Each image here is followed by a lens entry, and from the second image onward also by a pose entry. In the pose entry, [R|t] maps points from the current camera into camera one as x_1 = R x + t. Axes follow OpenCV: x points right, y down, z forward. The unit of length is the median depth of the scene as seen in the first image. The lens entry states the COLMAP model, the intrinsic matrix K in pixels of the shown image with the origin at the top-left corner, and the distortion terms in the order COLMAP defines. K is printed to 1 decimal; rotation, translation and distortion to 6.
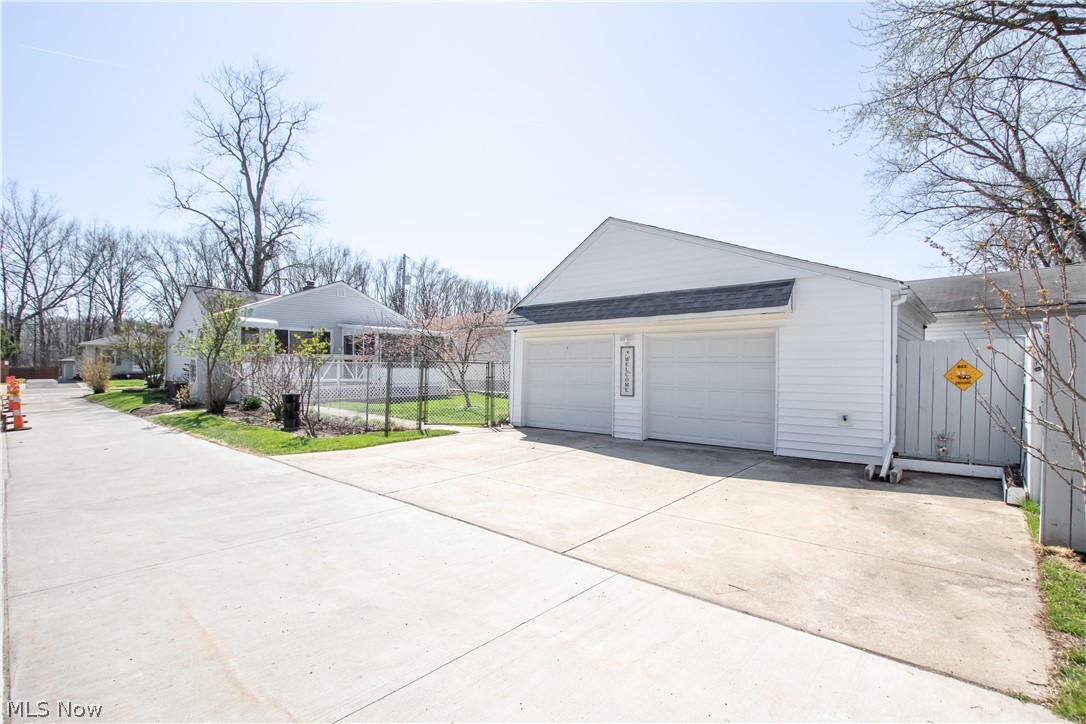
lens RADIAL K [[540.6, 0, 543.0], [0, 540.6, 362.0], [0, 0, 1]] dist [-0.026208, -0.000108]
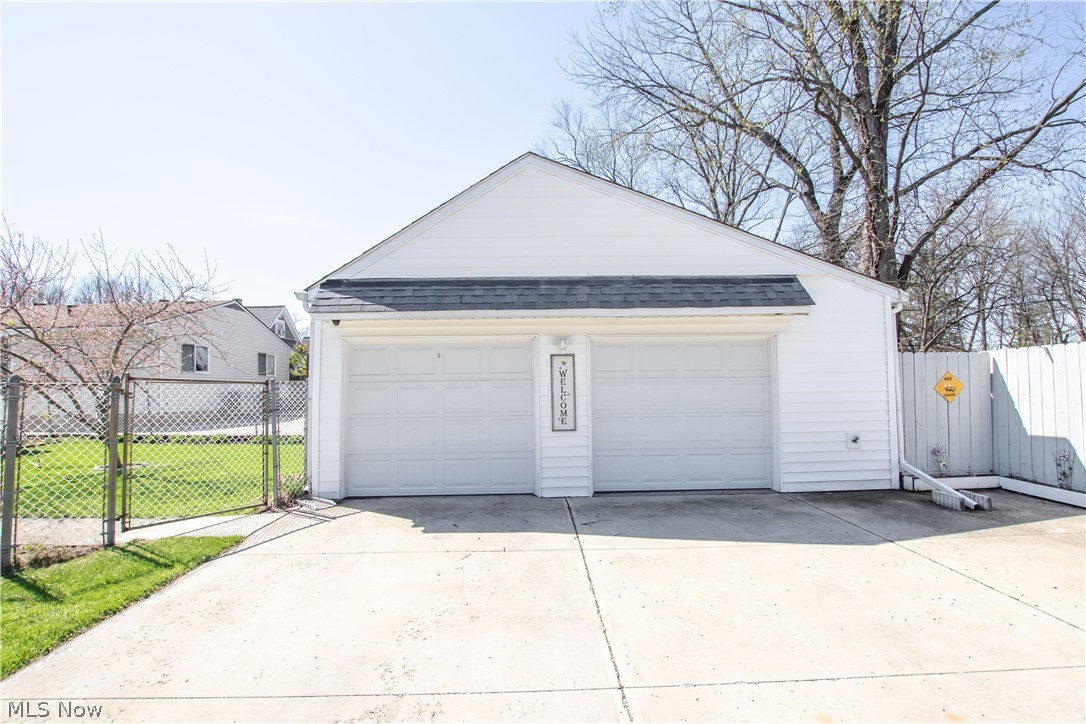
lens RADIAL K [[540.6, 0, 543.0], [0, 540.6, 362.0], [0, 0, 1]] dist [-0.026208, -0.000108]
pose [[0.725726, 0.010635, 0.687901, -0.308423], [0.009251, 0.999639, -0.025213, -0.003208], [-0.687921, 0.024662, 0.725366, 0.544297]]
